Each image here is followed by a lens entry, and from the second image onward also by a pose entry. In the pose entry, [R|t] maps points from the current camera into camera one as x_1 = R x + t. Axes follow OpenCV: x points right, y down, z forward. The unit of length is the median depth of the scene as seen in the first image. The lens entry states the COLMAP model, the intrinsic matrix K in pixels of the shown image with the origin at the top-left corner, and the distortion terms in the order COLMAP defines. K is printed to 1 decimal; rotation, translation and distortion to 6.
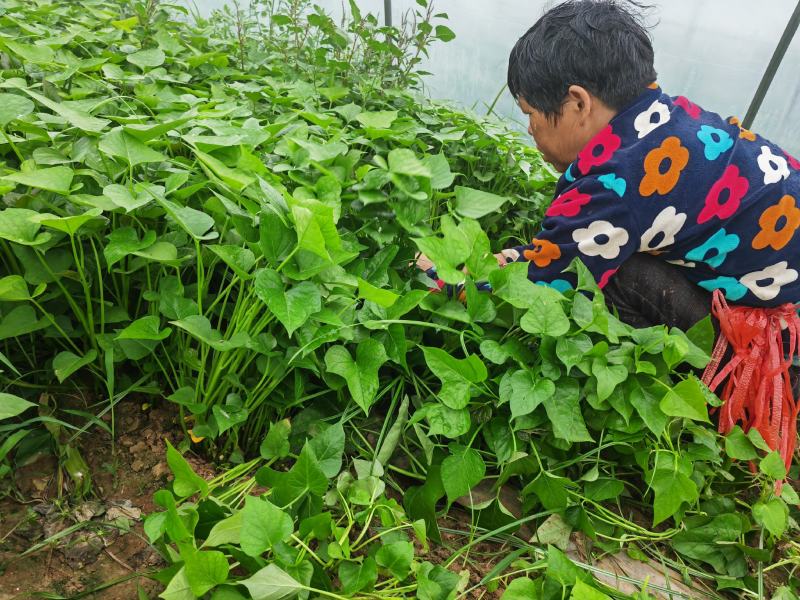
lens RADIAL K [[578.2, 0, 400.0], [0, 578.2, 300.0], [0, 0, 1]] dist [-0.001078, -0.024204]
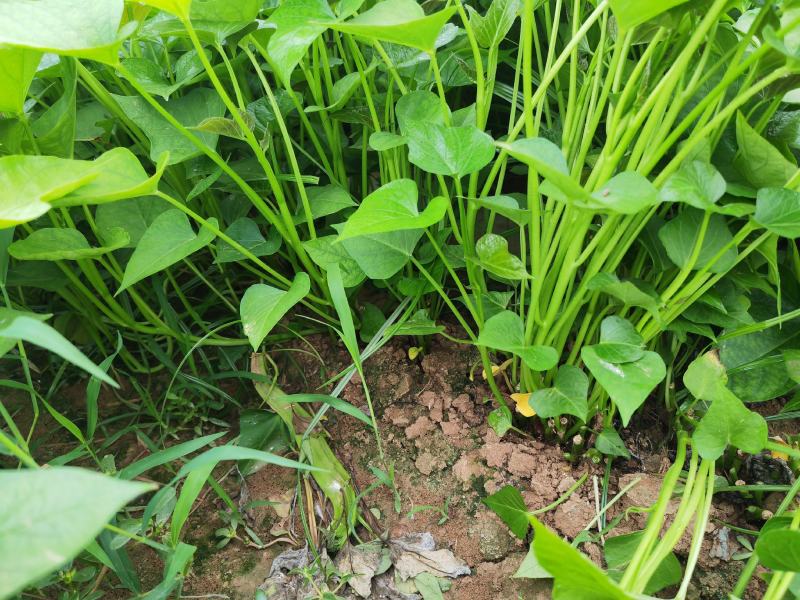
lens RADIAL K [[578.2, 0, 400.0], [0, 578.2, 300.0], [0, 0, 1]] dist [-0.001078, -0.024204]
pose [[0.916619, -0.137448, -0.375391, -0.254221], [0.211269, 0.963741, 0.162998, 0.042793], [0.339376, -0.228715, 0.912422, 0.533926]]
